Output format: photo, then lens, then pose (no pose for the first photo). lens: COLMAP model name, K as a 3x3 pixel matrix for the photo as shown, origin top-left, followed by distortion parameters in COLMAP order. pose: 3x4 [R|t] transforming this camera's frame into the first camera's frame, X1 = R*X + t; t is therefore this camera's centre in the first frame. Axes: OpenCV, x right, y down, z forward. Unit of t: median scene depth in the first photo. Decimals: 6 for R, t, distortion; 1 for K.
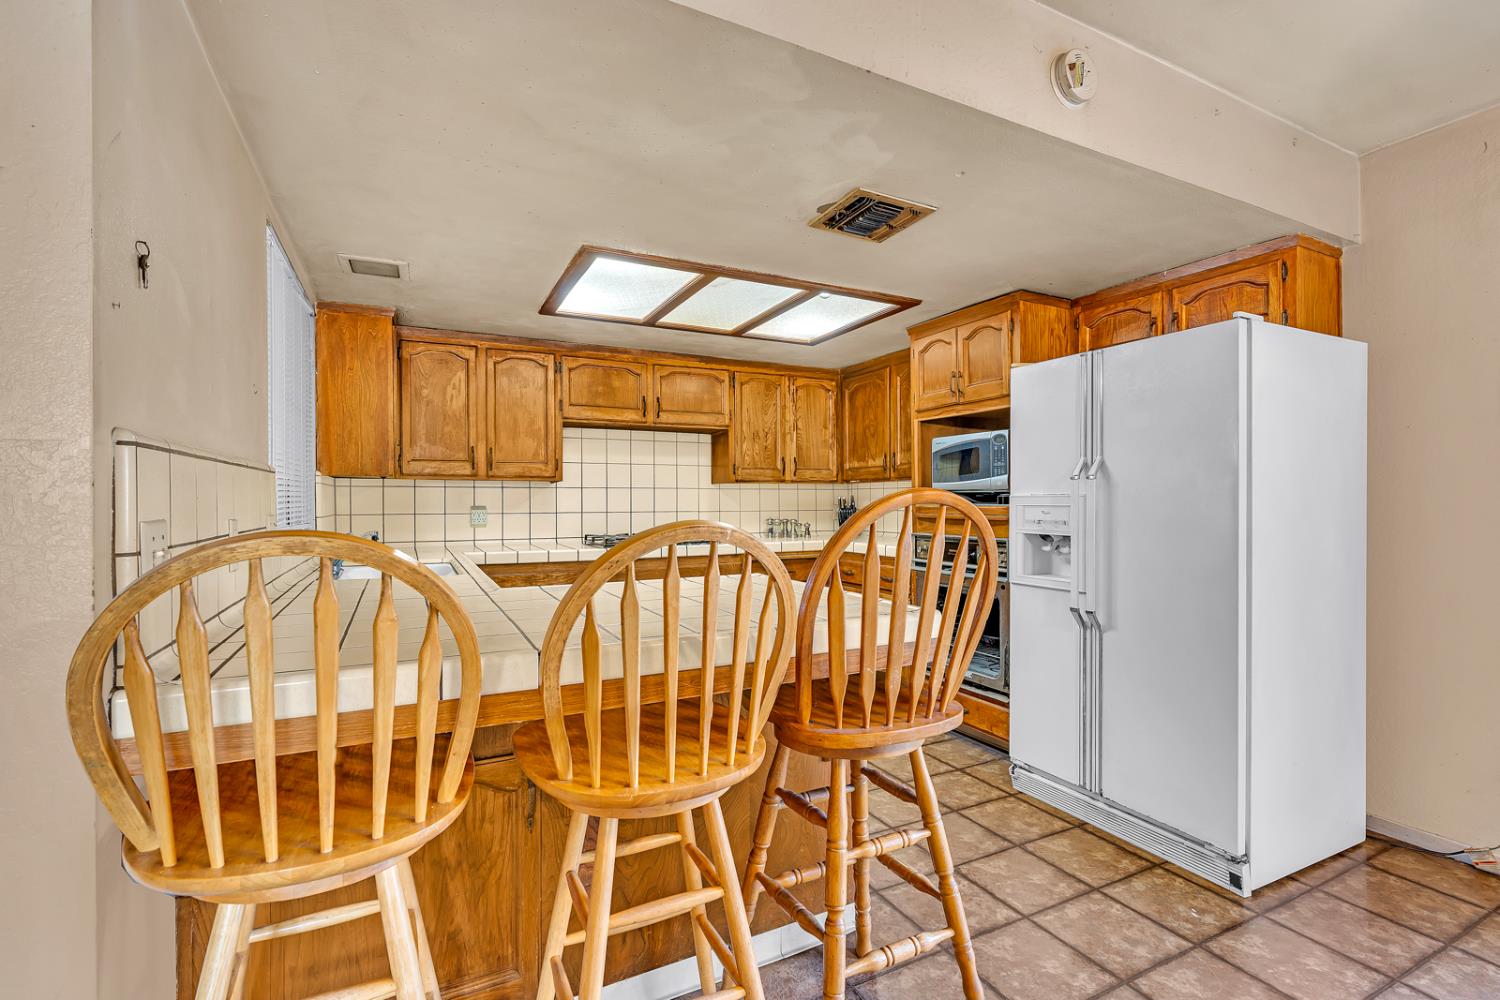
lens RADIAL K [[688.7, 0, 758.7], [0, 688.7, 493.4], [0, 0, 1]] dist [0.001101, 0.000375]
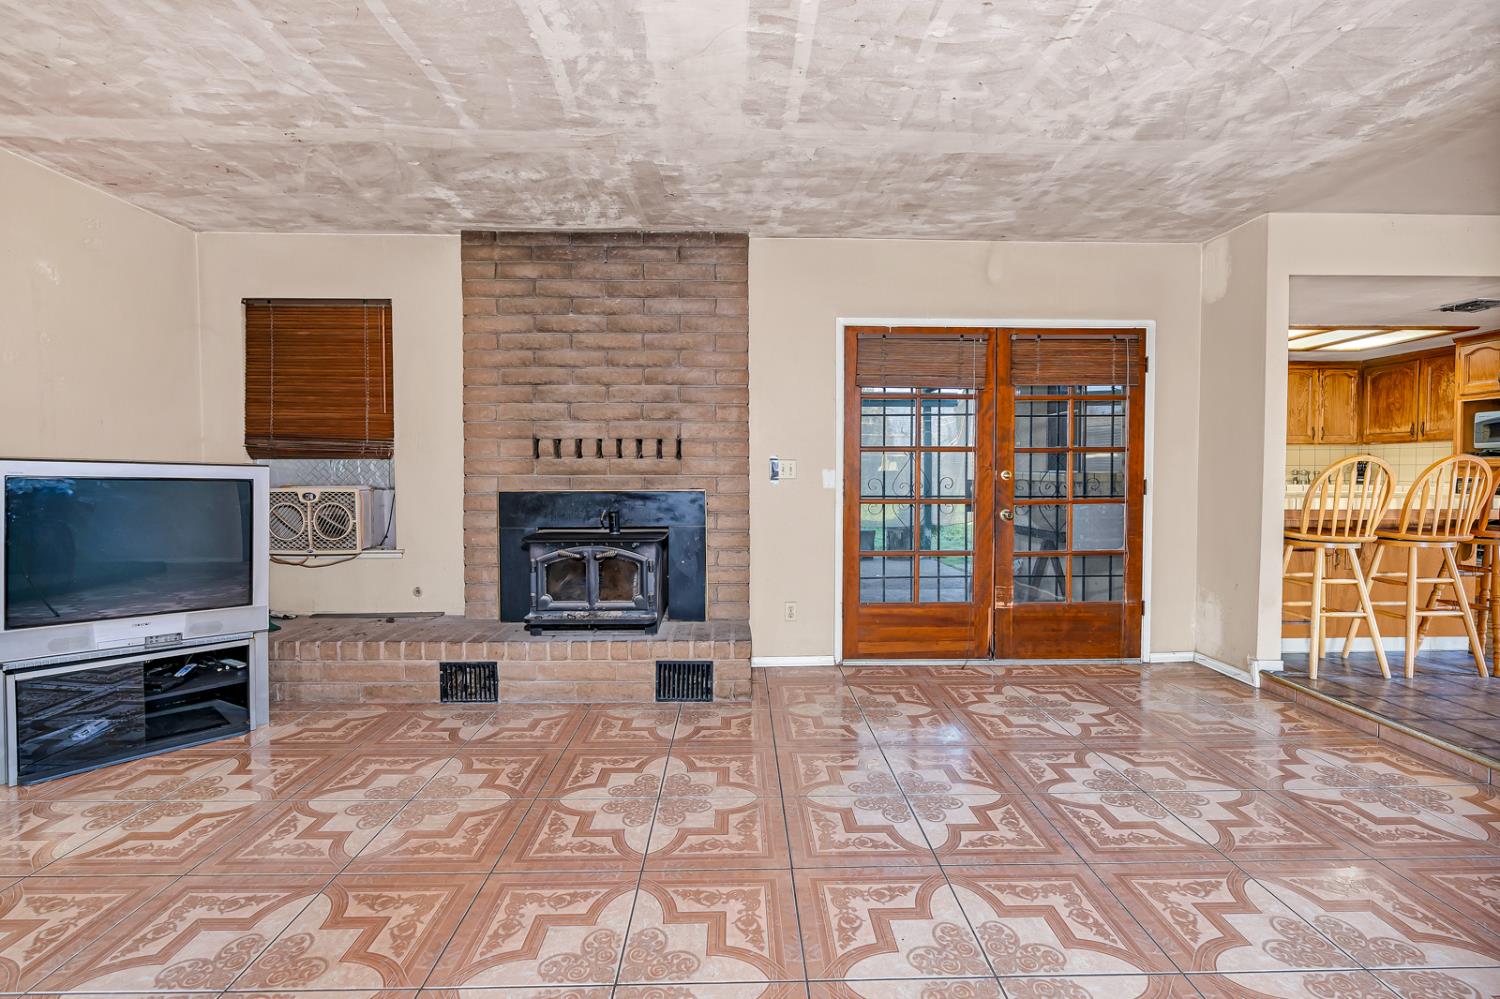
lens RADIAL K [[678.0, 0, 751.4], [0, 678.0, 481.2], [0, 0, 1]] dist [0.000022, 0.000076]
pose [[0.901350, 0.013615, -0.432877, -0.469122], [0.001302, 0.999416, 0.034146, 0.011942], [0.433090, -0.031341, 0.900806, -0.891981]]
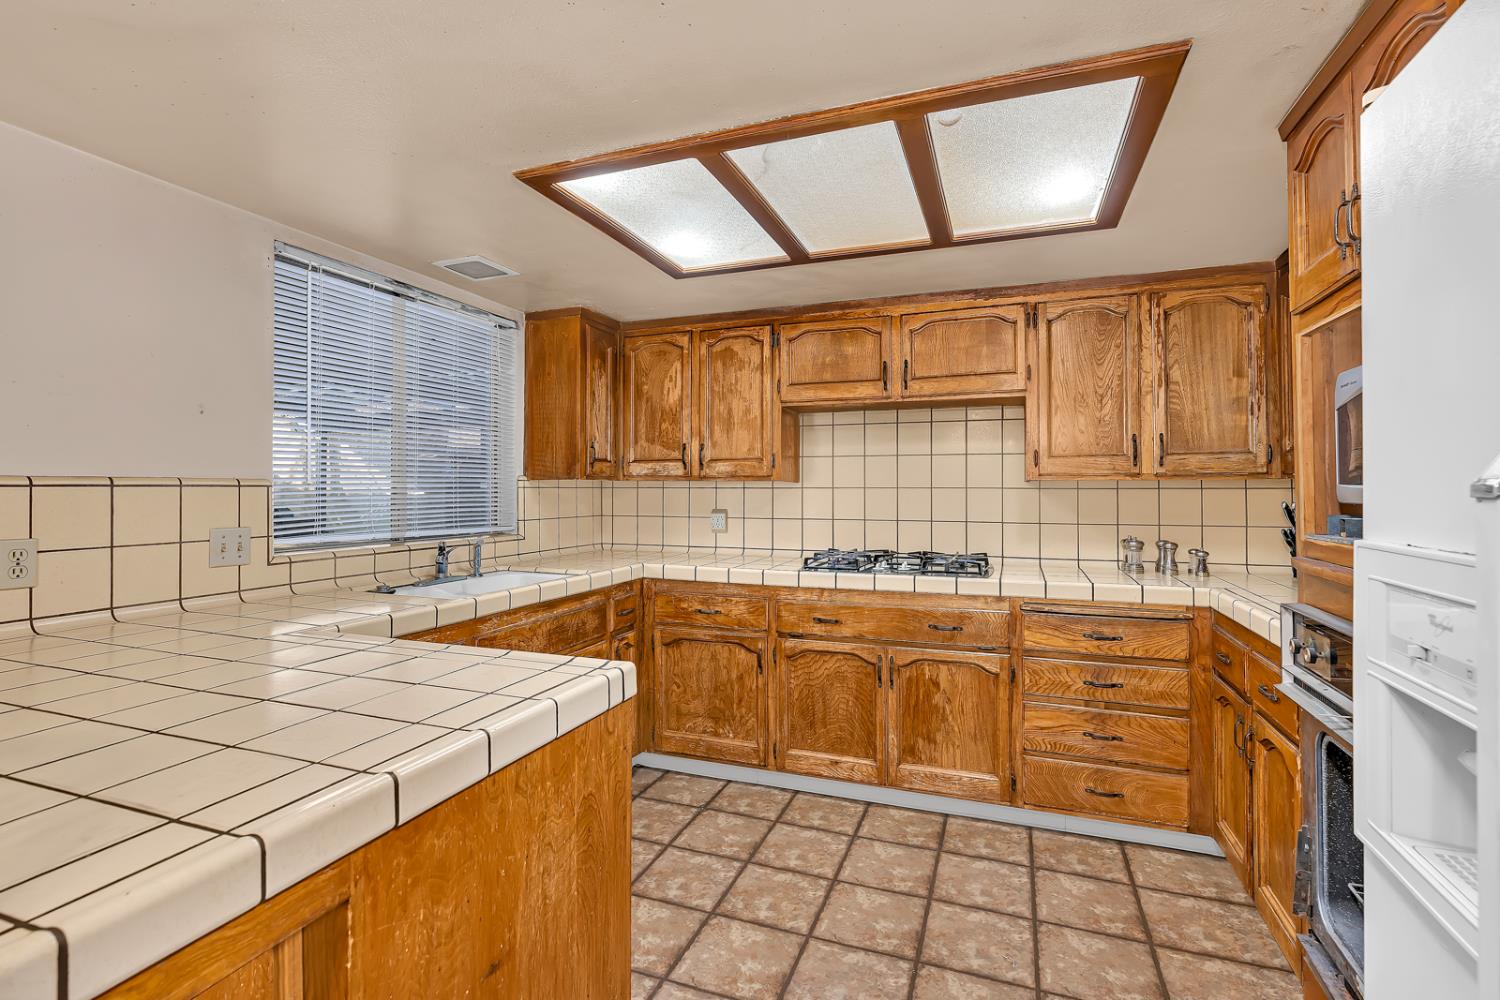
lens RADIAL K [[695.3, 0, 754.0], [0, 695.3, 480.2], [0, 0, 1]] dist [0.000583, 0.000181]
pose [[0.677297, -0.005533, -0.735689, 0.290607], [0.005455, 0.999982, -0.002498, -0.016936], [0.735690, -0.002321, 0.677315, 0.429216]]
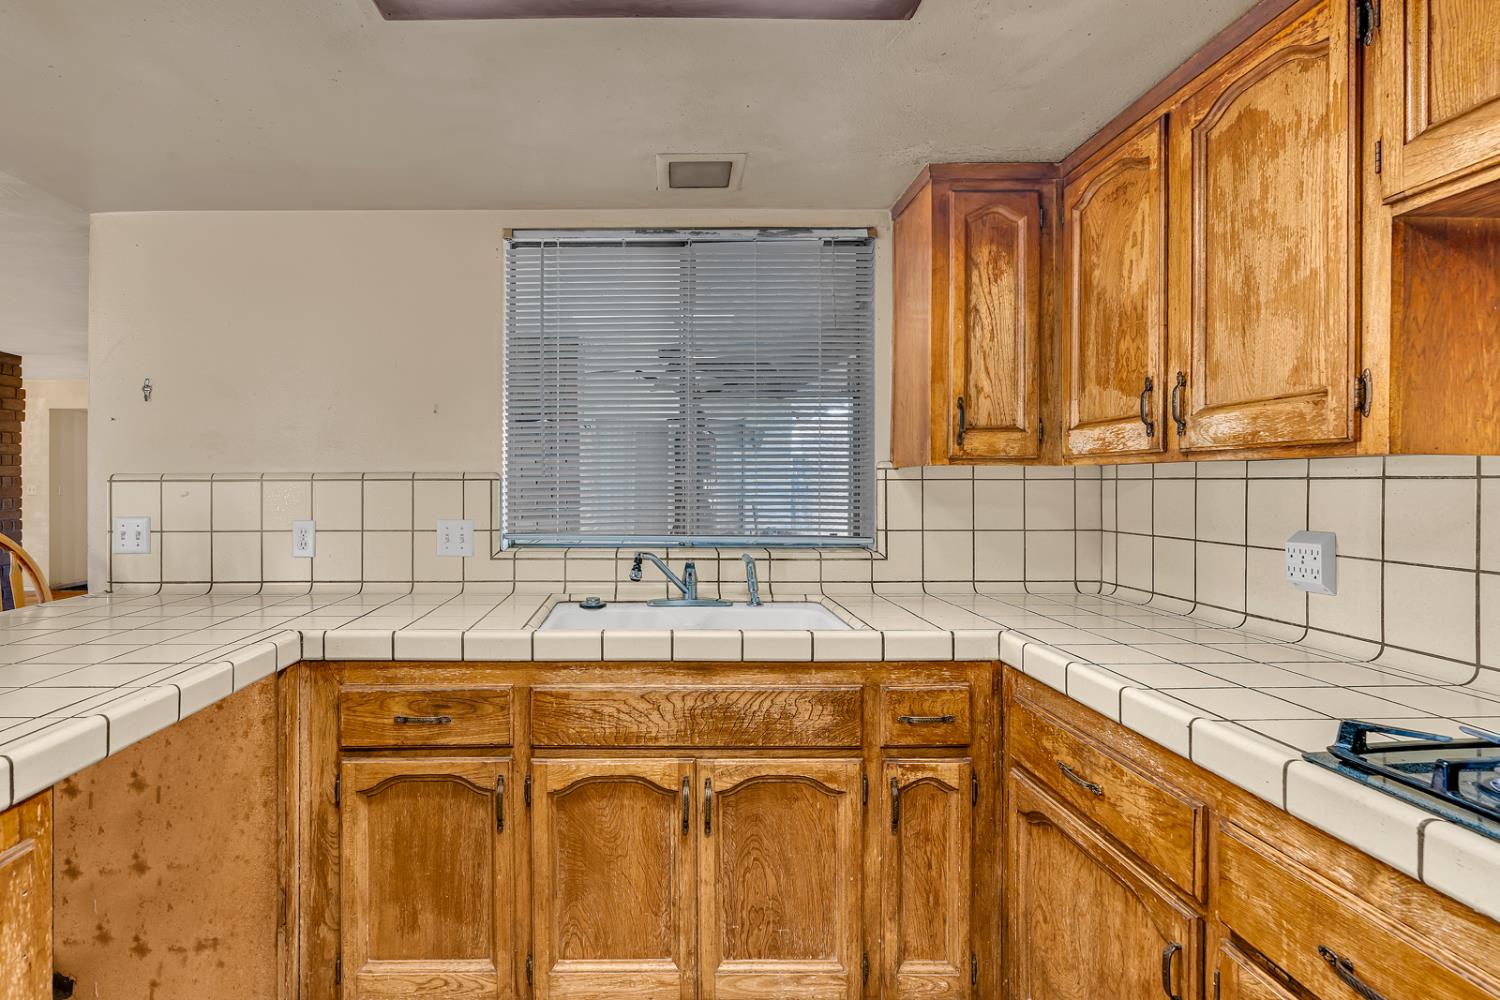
lens RADIAL K [[723.1, 0, 652.2], [0, 723.1, 481.5], [0, 0, 1]] dist [-0.002839, -0.000703]
pose [[-0.459876, 0.003003, -0.887978, 0.075152], [0.013534, 0.999902, -0.003627, -0.010726], [0.887880, -0.013686, -0.459871, 0.882890]]
